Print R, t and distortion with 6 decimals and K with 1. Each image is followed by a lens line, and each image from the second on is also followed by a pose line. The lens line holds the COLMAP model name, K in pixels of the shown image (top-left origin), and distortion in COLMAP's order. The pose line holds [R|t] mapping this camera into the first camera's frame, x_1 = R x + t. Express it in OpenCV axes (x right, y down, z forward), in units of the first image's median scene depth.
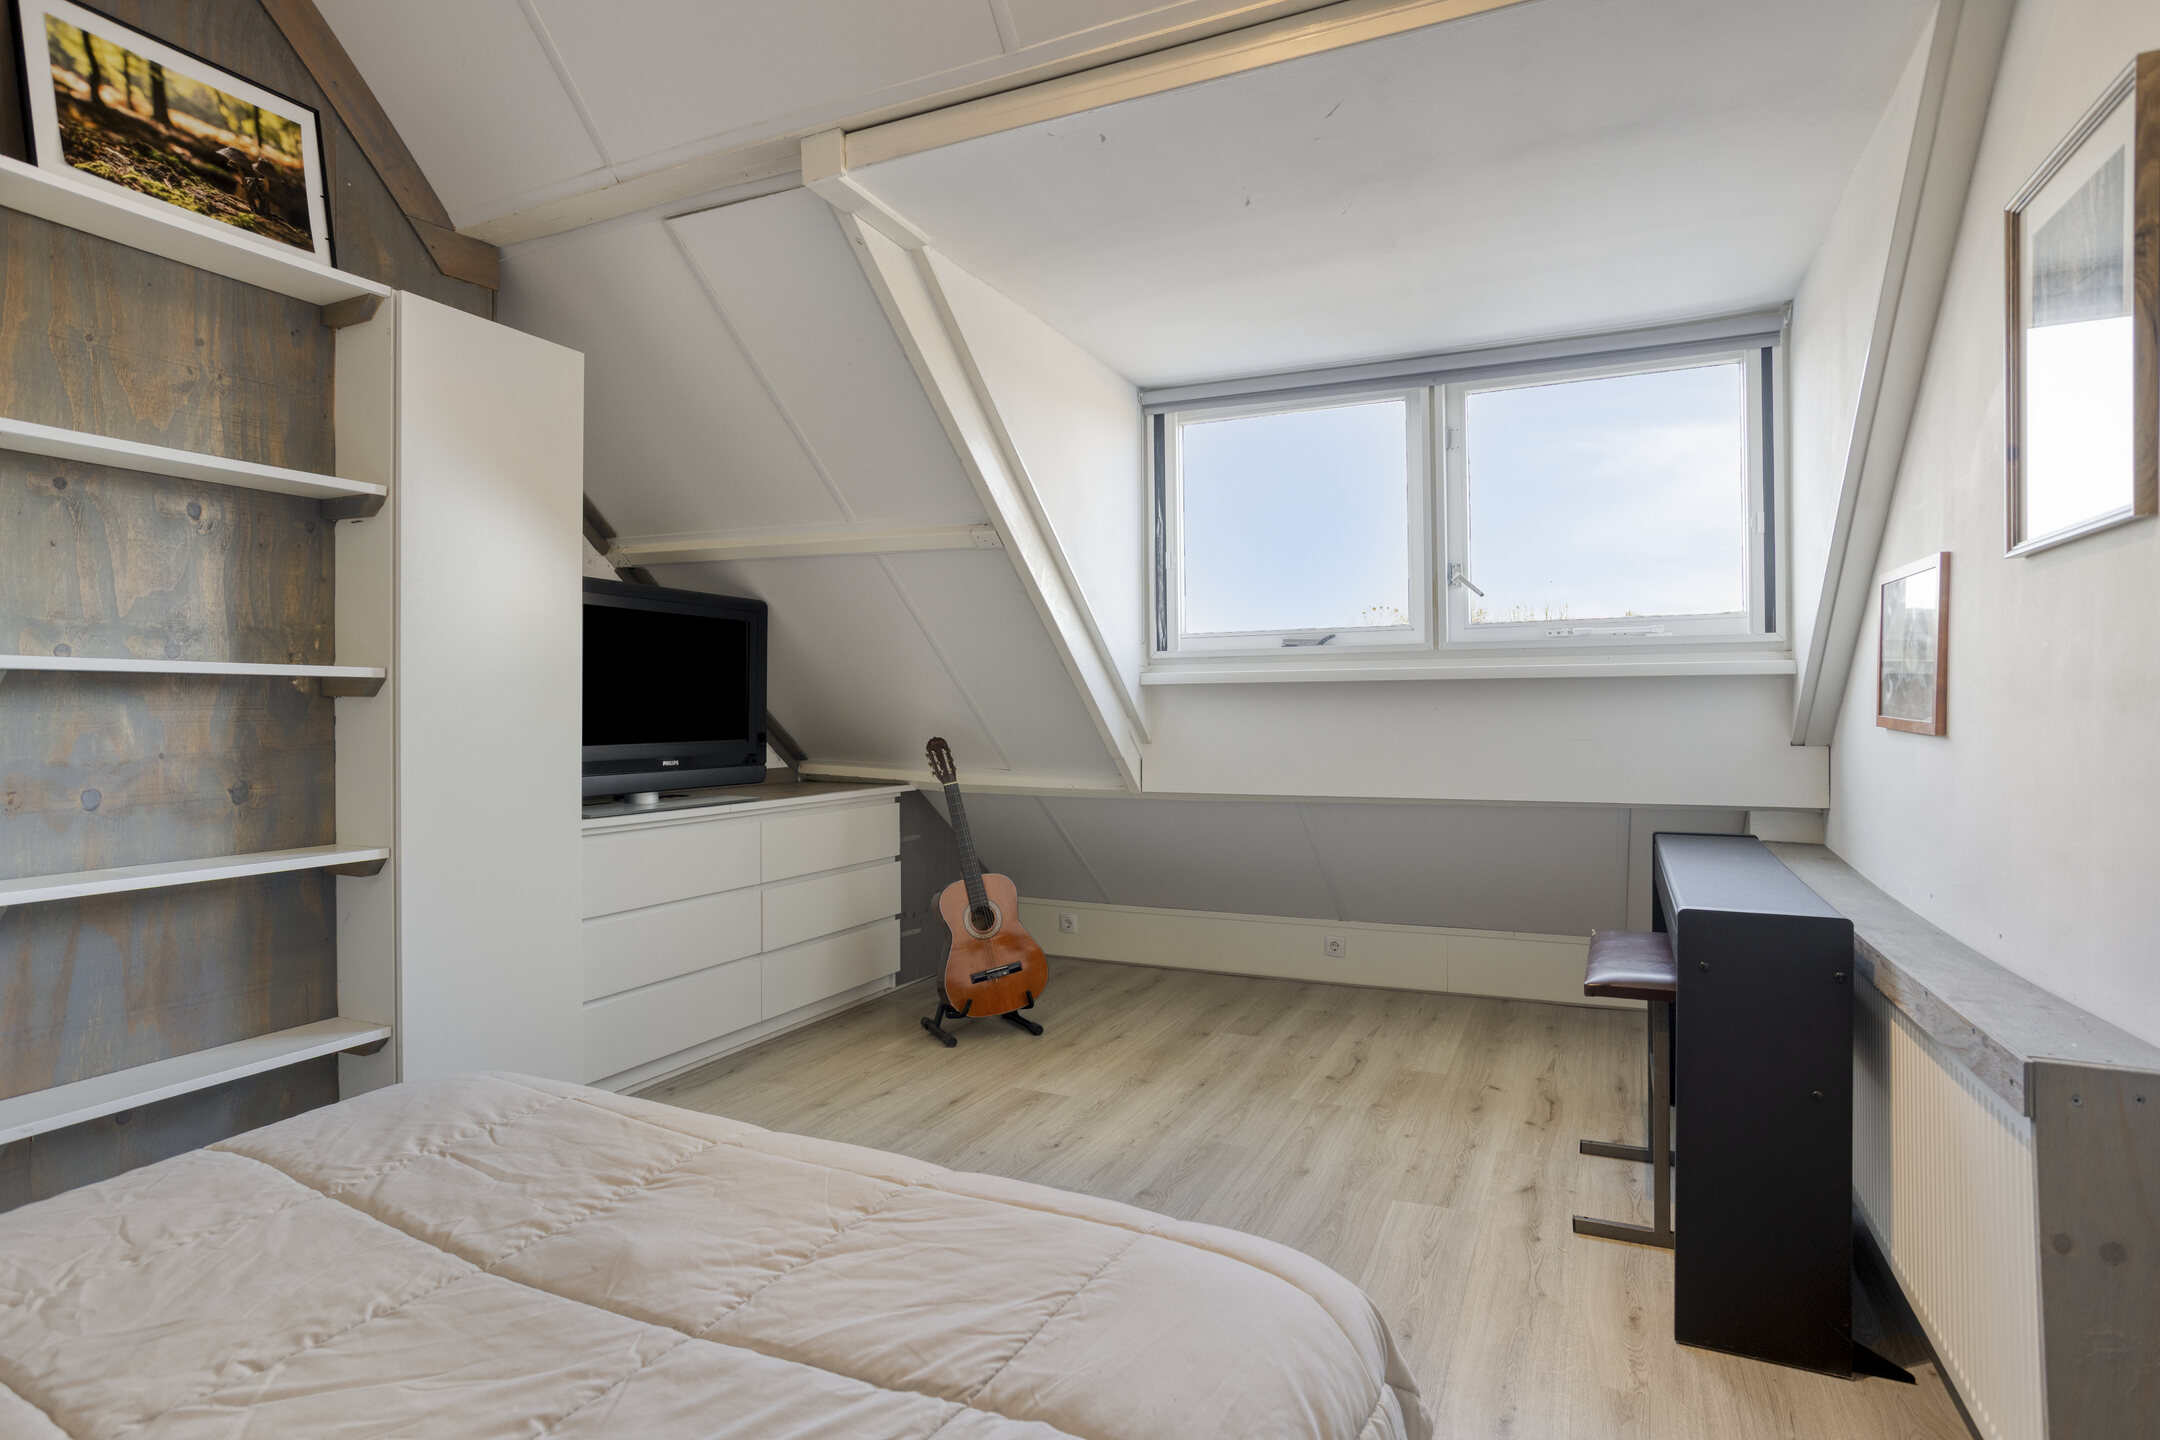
lens RADIAL K [[1141.7, 0, 1076.3], [0, 1141.7, 711.4], [0, 0, 1]] dist [-0.014964, 0.013315]
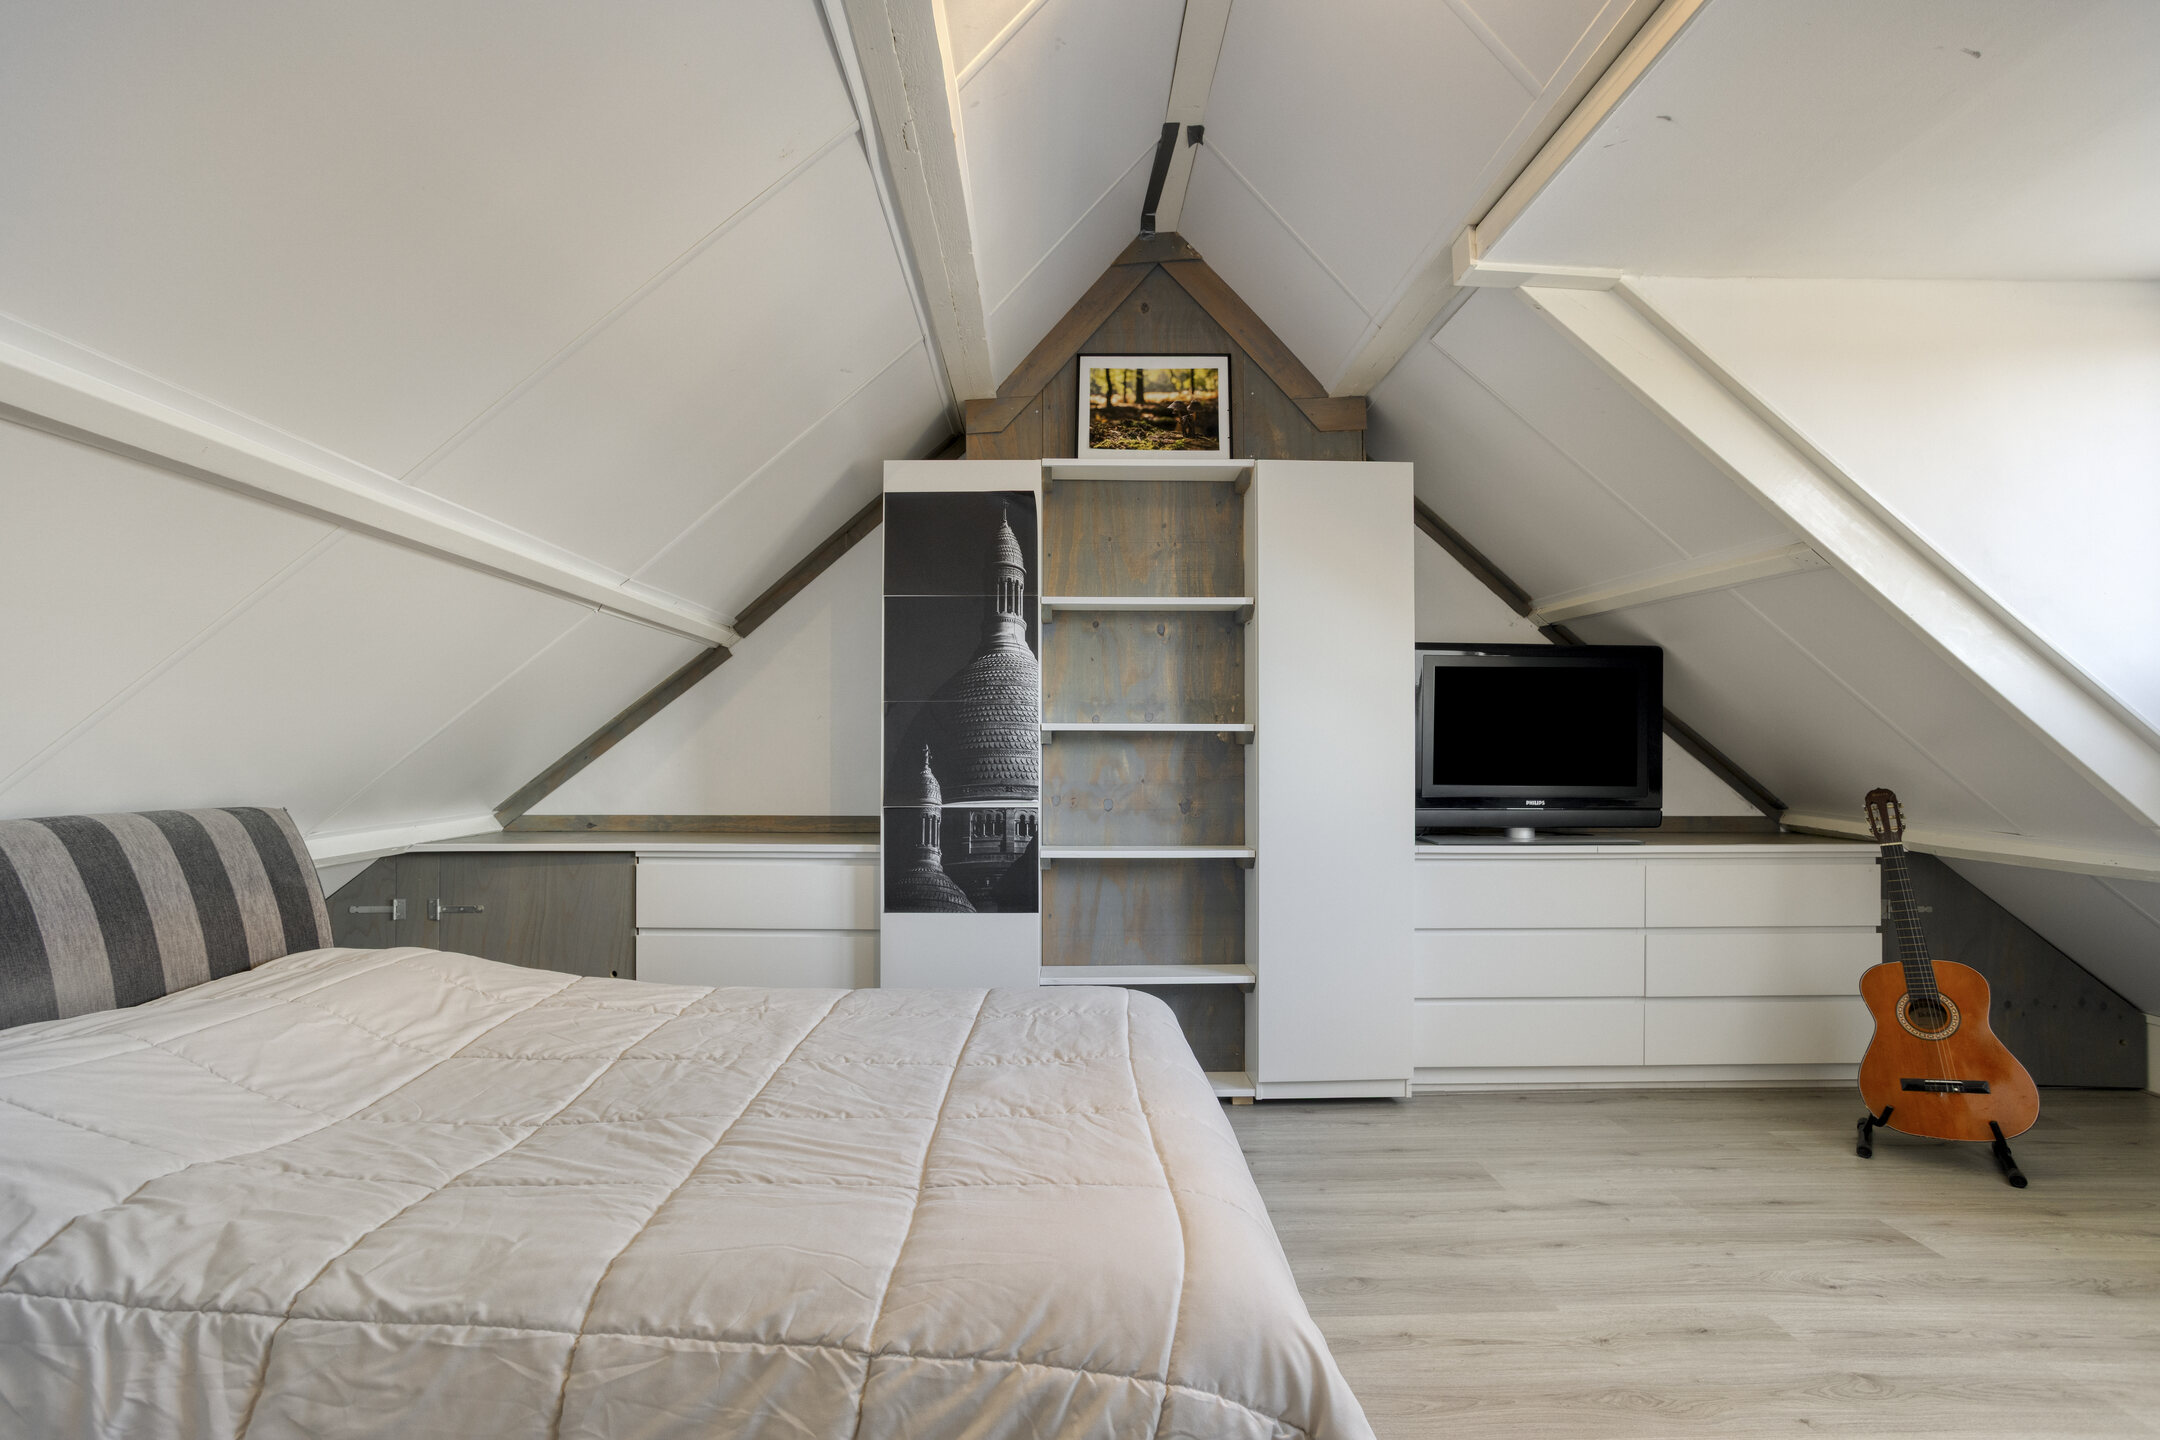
lens RADIAL K [[1089.4, 0, 1073.0], [0, 1089.4, 731.4], [0, 0, 1]] dist [-0.030816, 0.010750]
pose [[0.434094, -0.013921, -0.900760, 0.541333], [-0.003995, 0.999841, -0.017377, -0.004590], [0.900859, 0.011142, 0.433970, 0.203379]]
